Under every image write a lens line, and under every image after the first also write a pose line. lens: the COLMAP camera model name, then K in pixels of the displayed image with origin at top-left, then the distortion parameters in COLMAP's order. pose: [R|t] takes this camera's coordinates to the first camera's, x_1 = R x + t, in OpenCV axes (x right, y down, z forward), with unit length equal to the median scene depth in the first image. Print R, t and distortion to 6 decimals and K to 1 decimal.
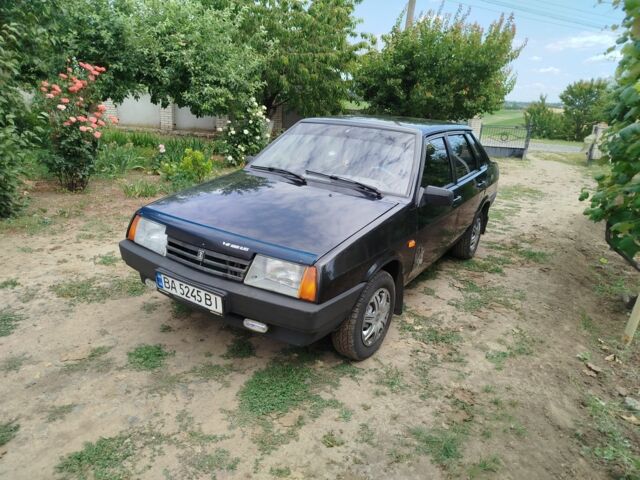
lens RADIAL K [[452.9, 0, 320.0], [0, 452.9, 240.0], [0, 0, 1]] dist [0.002220, -0.005749]
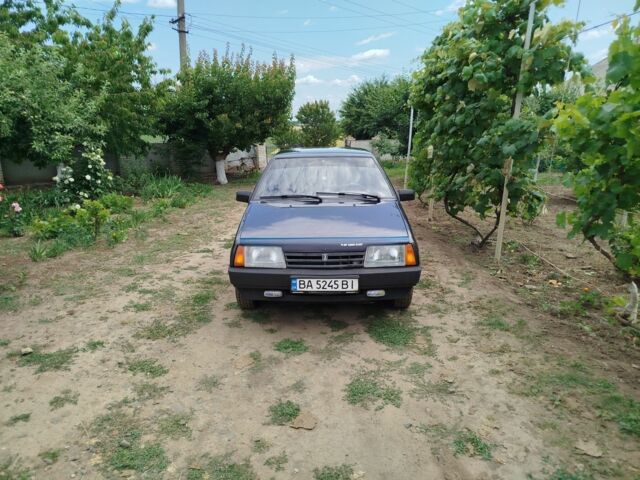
lens RADIAL K [[452.9, 0, 320.0], [0, 452.9, 240.0], [0, 0, 1]] dist [0.002220, -0.005749]
pose [[0.841650, -0.199161, 0.501957, -0.826488], [0.224300, 0.974463, 0.010544, -0.031293], [-0.491238, 0.103714, 0.864829, -0.174527]]
